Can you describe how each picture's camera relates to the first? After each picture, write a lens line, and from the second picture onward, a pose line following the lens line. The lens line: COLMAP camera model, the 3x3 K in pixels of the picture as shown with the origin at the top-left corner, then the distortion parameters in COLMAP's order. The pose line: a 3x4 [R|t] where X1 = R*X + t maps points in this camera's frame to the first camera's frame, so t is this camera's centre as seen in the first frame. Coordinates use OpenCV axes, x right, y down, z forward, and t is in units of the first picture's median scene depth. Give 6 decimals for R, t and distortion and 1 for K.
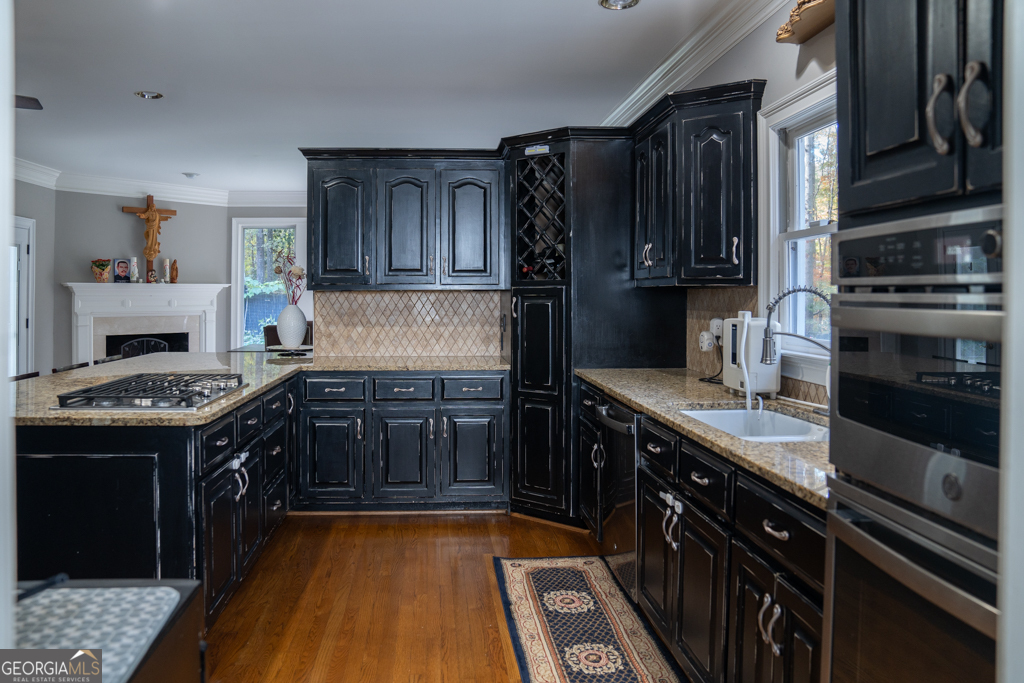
lens RADIAL K [[719.9, 0, 466.7], [0, 719.9, 297.3], [0, 0, 1]] dist [-0.101104, 0.081401]
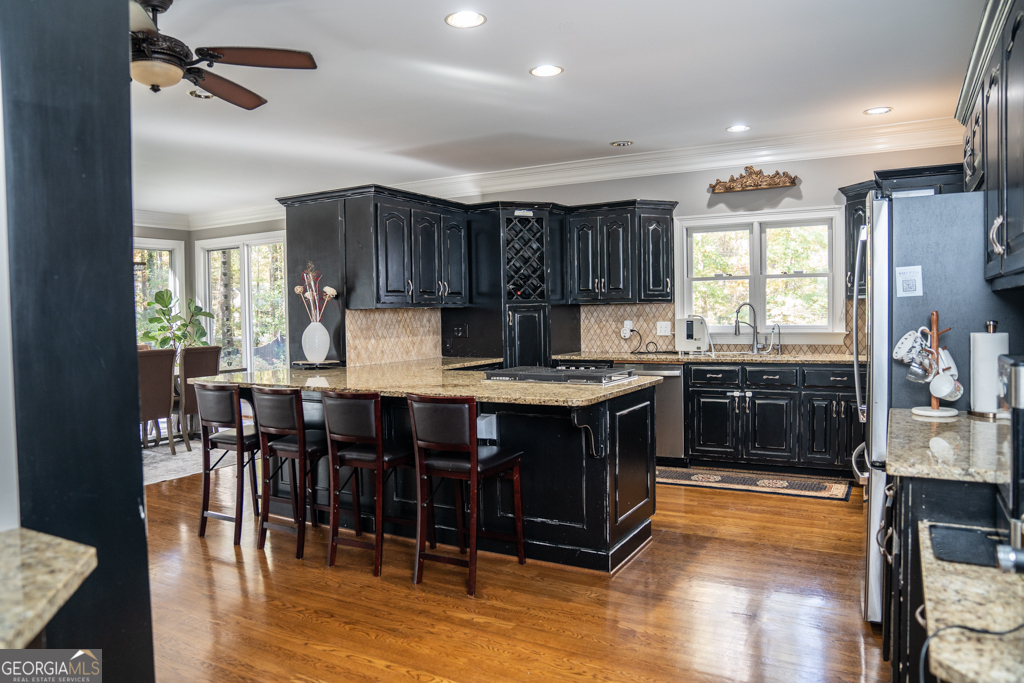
lens RADIAL K [[719.9, 0, 500.8], [0, 719.9, 339.4], [0, 0, 1]] dist [-0.101104, 0.081401]
pose [[0.536420, -0.043481, 0.842830, -0.591767], [0.021553, 0.999052, 0.037823, 0.000568], [-0.843676, -0.002123, 0.536849, 0.112160]]
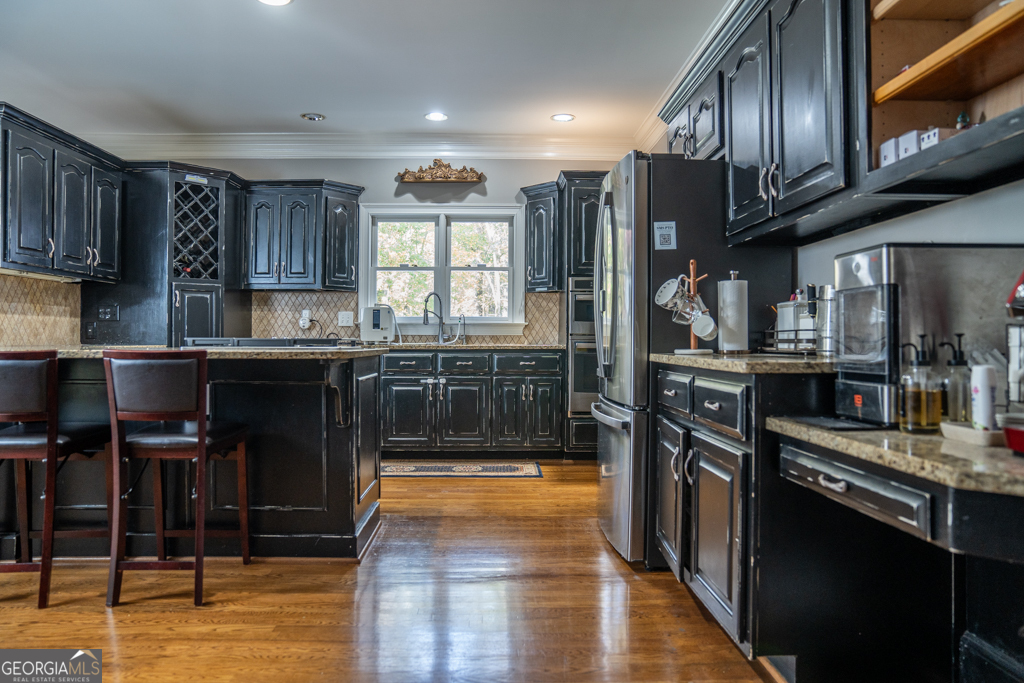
lens RADIAL K [[719.9, 0, 507.8], [0, 719.9, 333.1], [0, 0, 1]] dist [-0.101104, 0.081401]
pose [[0.022023, 0.006080, 0.999739, -0.576368], [-0.002026, 0.999980, -0.006037, 0.040246], [-0.999755, -0.001893, 0.022035, 0.195826]]
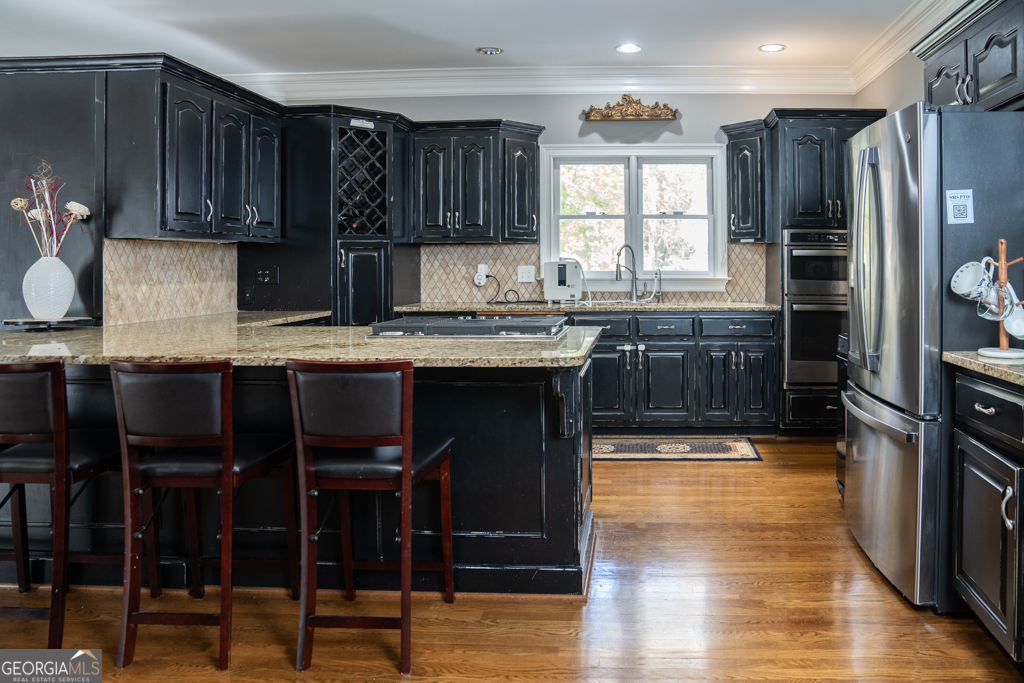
lens RADIAL K [[758.7, 0, 619.1], [0, 758.7, 252.7], [0, 0, 1]] dist [-0.065319, 0.019489]
pose [[0.076620, 0.012320, 0.996984, -0.533445], [0.007763, 0.999886, -0.012953, 0.011715], [-0.997030, 0.008732, 0.076516, 0.239208]]
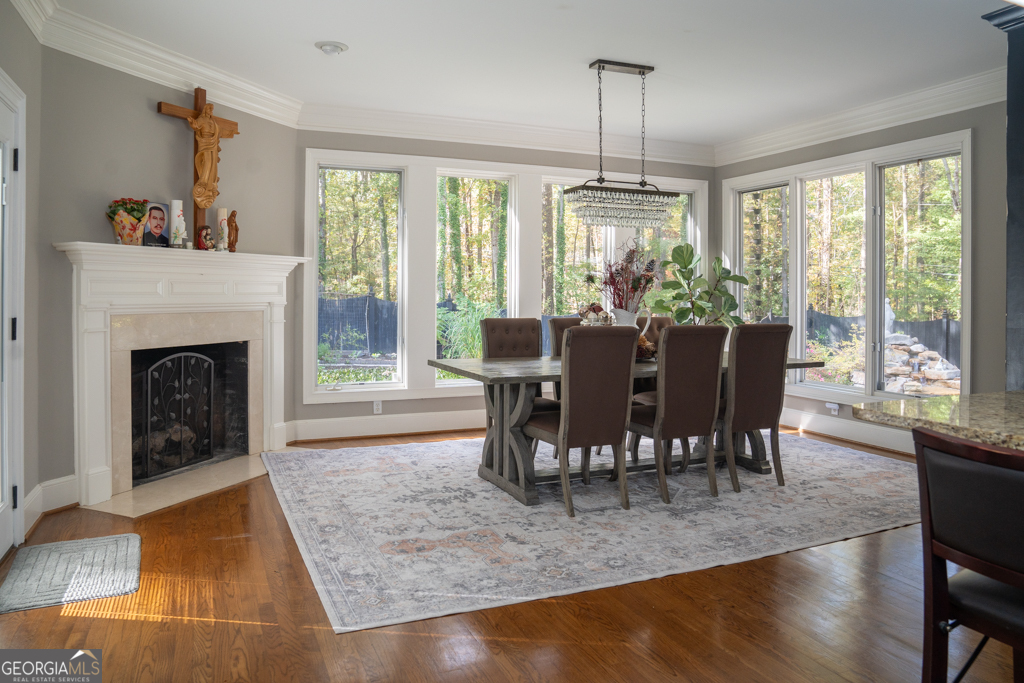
lens RADIAL K [[719.9, 0, 479.0], [0, 719.9, 292.1], [0, 0, 1]] dist [-0.101104, 0.081401]
pose [[0.941670, 0.006246, 0.336479, -0.447580], [-0.004167, 0.999968, -0.006901, 0.015073], [-0.336511, 0.005096, 0.941666, 0.436240]]
